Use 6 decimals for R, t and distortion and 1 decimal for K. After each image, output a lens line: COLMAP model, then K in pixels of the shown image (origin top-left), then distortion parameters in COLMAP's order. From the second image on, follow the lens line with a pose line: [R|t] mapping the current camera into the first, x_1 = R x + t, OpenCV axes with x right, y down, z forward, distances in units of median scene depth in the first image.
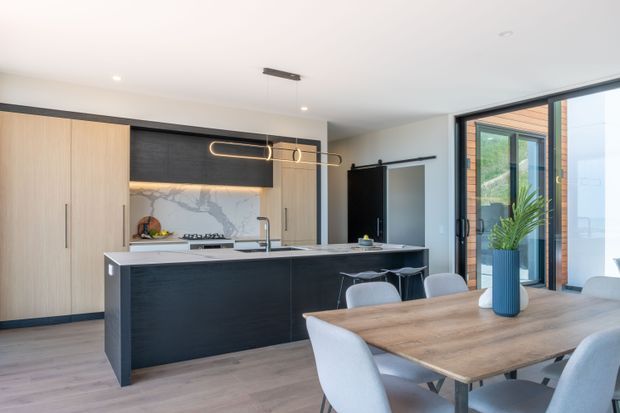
lens RADIAL K [[425.6, 0, 308.5], [0, 425.6, 214.2], [0, 0, 1]] dist [-0.005817, -0.001730]
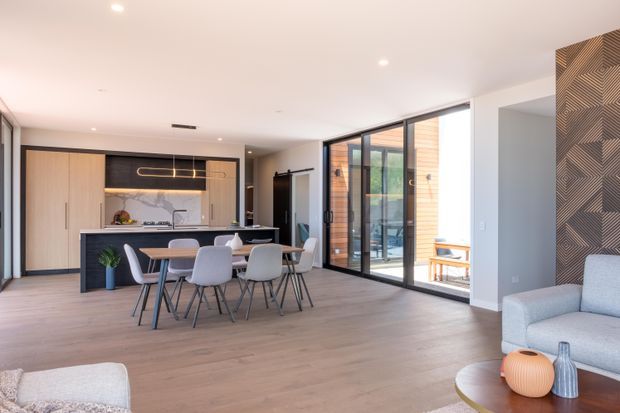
lens RADIAL K [[426.5, 0, 309.6], [0, 426.5, 203.9], [0, 0, 1]] dist [0.001301, 0.001291]
pose [[0.997255, -0.007160, -0.073694, 0.423293], [0.006114, 0.999878, -0.014407, 0.008370], [0.073788, 0.013917, 0.997177, -0.504263]]
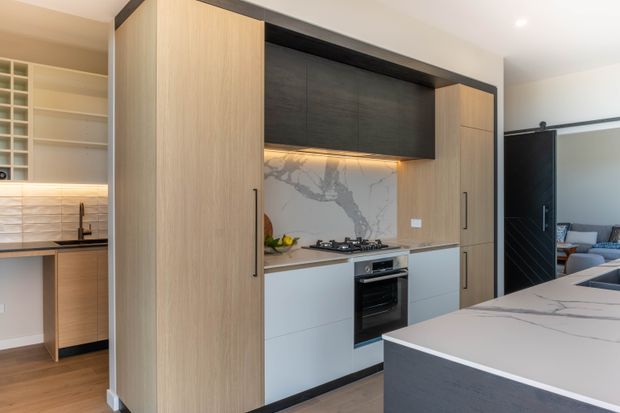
lens RADIAL K [[427.6, 0, 308.8], [0, 427.6, 196.8], [0, 0, 1]] dist [-0.000899, -0.001759]
pose [[0.991577, -0.012902, 0.128878, -0.374923], [0.014136, 0.999863, -0.008668, -0.006296], [-0.128749, 0.010416, 0.991623, 0.446921]]
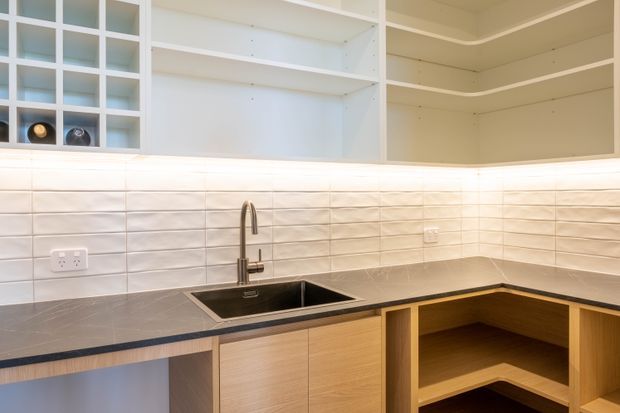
lens RADIAL K [[427.6, 0, 308.8], [0, 427.6, 196.8], [0, 0, 1]] dist [-0.000899, -0.001759]
pose [[0.998614, -0.022705, -0.047478, -0.579525], [0.022499, 0.999735, -0.004871, -0.009420], [0.047576, 0.003796, 0.998860, 0.852541]]
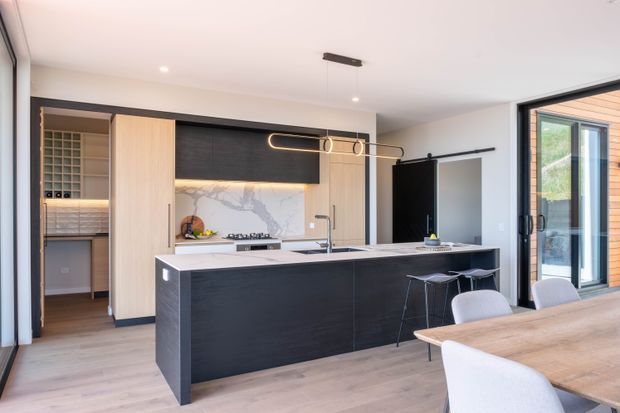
lens RADIAL K [[425.1, 0, 310.0], [0, 425.1, 206.5], [0, 0, 1]] dist [-0.000833, -0.000745]
pose [[0.998842, -0.009811, -0.047095, -0.065780], [0.009218, 0.999876, -0.012793, -0.000435], [0.047215, 0.012344, 0.998808, 0.058878]]
